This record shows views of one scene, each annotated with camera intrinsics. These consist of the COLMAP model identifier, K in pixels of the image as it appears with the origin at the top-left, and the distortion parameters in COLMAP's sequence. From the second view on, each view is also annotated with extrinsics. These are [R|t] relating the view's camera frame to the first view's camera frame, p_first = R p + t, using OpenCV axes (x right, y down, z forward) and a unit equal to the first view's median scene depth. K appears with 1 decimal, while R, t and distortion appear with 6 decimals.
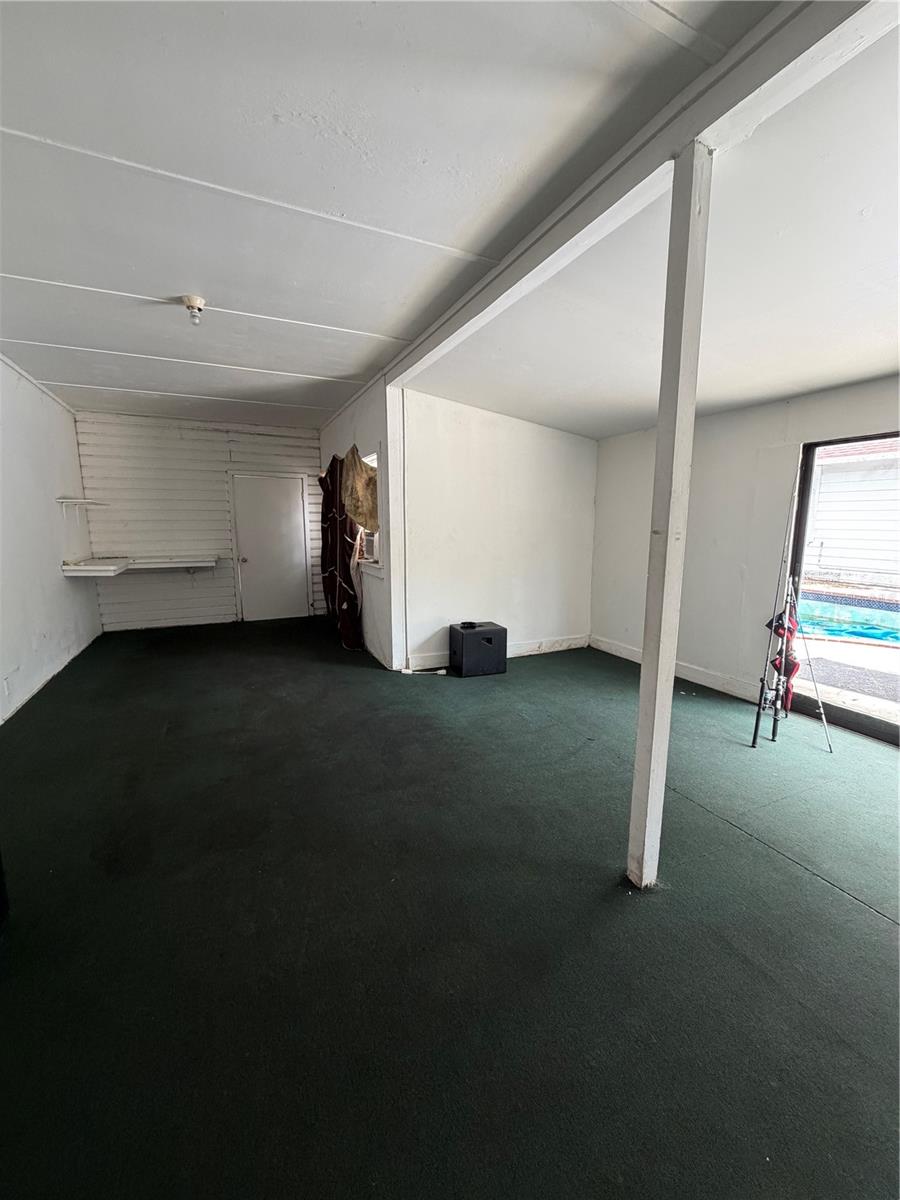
lens RADIAL K [[480.4, 0, 450.8], [0, 480.4, 596.4], [0, 0, 1]] dist [0.000011, -0.000007]
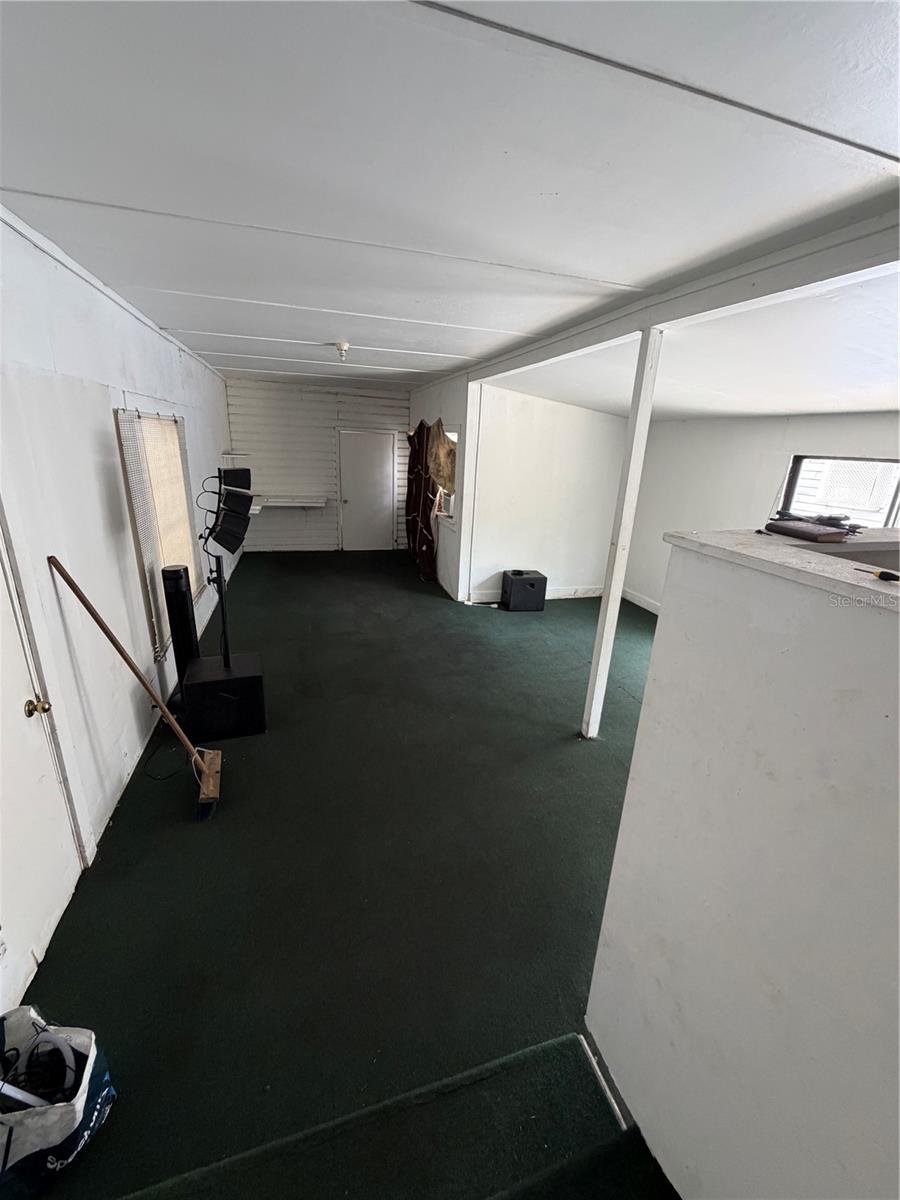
lens RADIAL K [[480.4, 0, 450.8], [0, 480.4, 596.4], [0, 0, 1]] dist [0.000011, -0.000007]
pose [[0.987528, 0.088624, -0.130133, 0.030281], [-0.067941, 0.985487, 0.155559, -0.061261], [0.142031, -0.144777, 0.979217, -0.288487]]
